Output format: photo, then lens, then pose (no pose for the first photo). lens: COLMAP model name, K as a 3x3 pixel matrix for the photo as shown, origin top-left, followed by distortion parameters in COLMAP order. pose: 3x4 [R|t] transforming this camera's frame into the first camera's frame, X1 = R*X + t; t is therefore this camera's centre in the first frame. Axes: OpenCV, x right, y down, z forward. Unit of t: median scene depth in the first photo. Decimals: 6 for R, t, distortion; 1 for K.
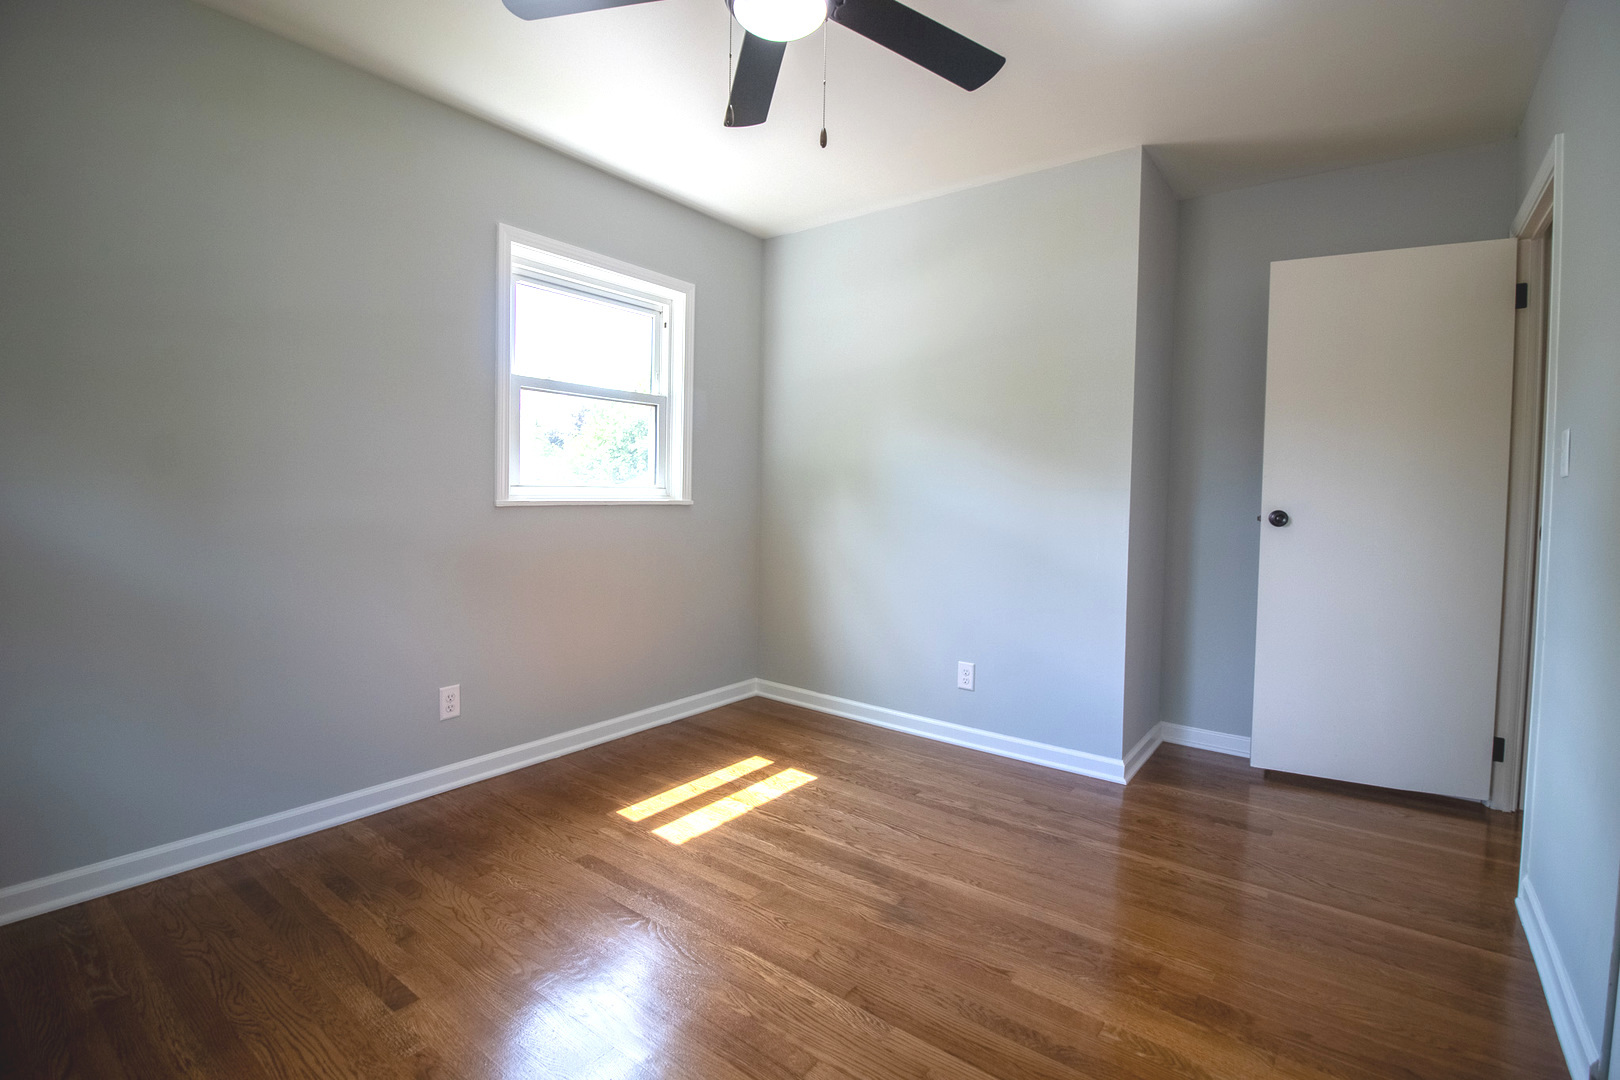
lens RADIAL K [[749.2, 0, 801.0], [0, 749.2, 516.5], [0, 0, 1]] dist [-0.000564, -0.016948]
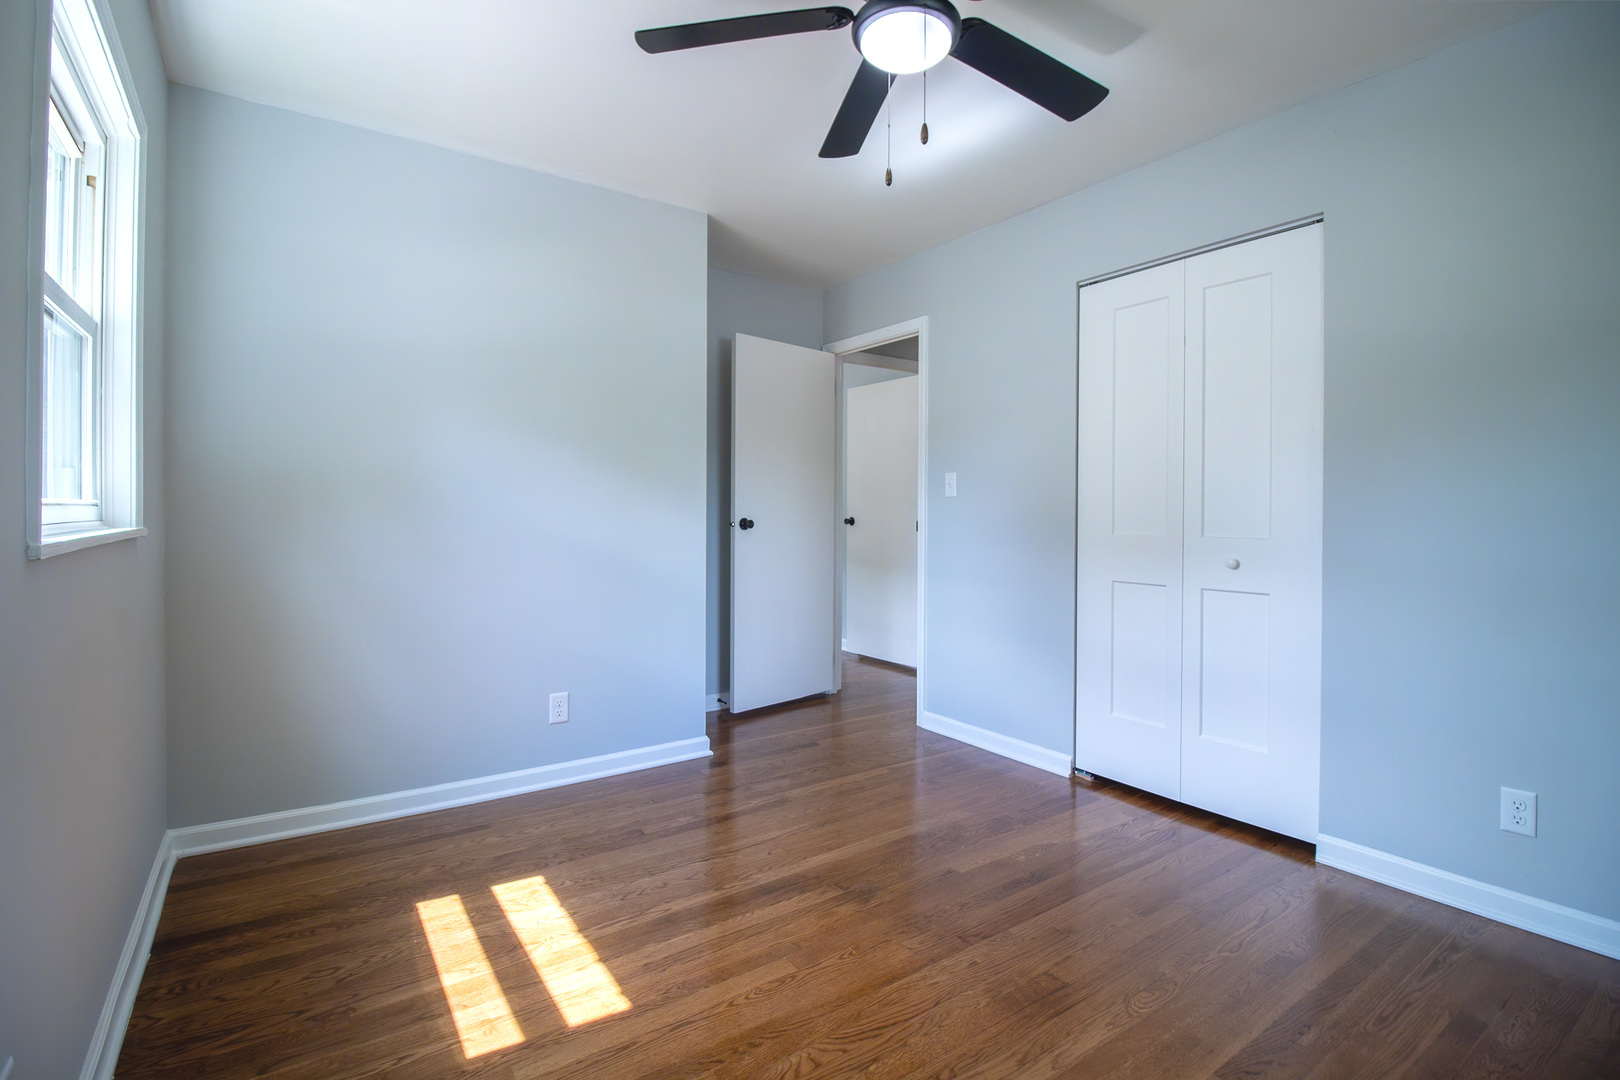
lens RADIAL K [[749.2, 0, 801.0], [0, 749.2, 516.5], [0, 0, 1]] dist [-0.000564, -0.016948]
pose [[0.303385, -0.024341, 0.952557, -0.707844], [0.031533, 0.999383, 0.015495, -0.032075], [-0.952346, 0.025336, 0.303965, 0.557687]]
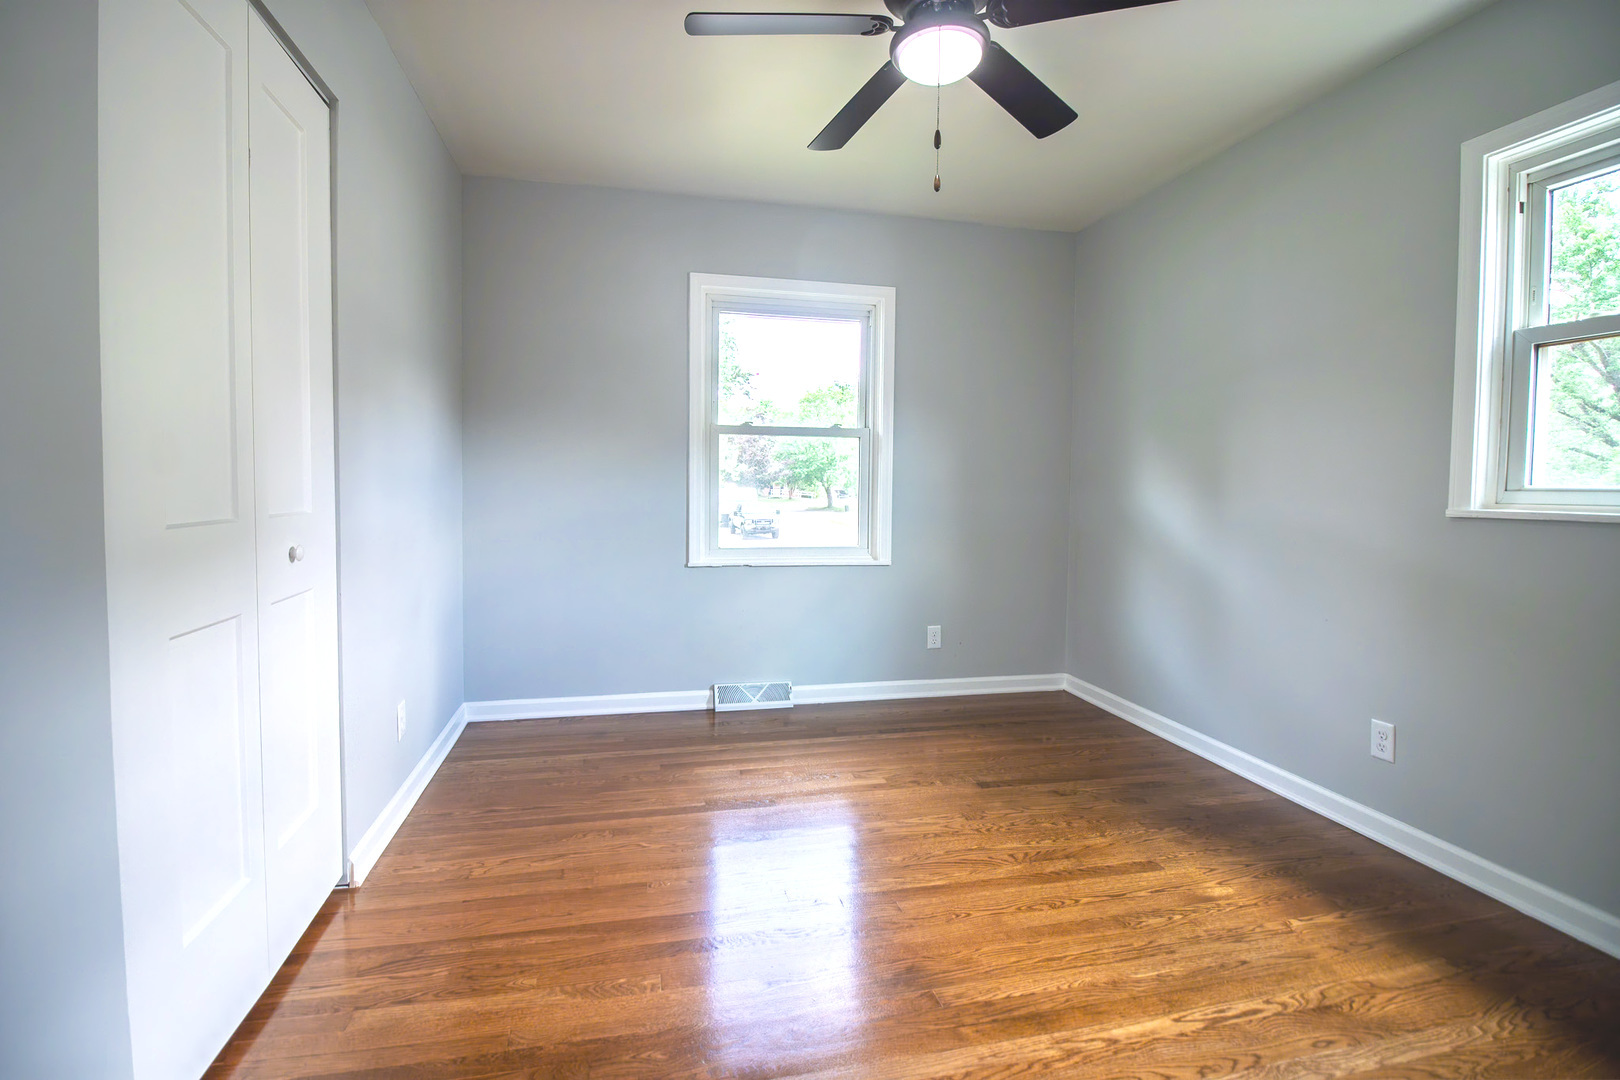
lens RADIAL K [[749.2, 0, 801.0], [0, 749.2, 516.5], [0, 0, 1]] dist [-0.000564, -0.016948]
pose [[-0.637530, 0.010966, -0.770348, 0.651385], [-0.051775, 0.997028, 0.057041, -0.026012], [0.768684, 0.076250, -0.635068, 1.063797]]
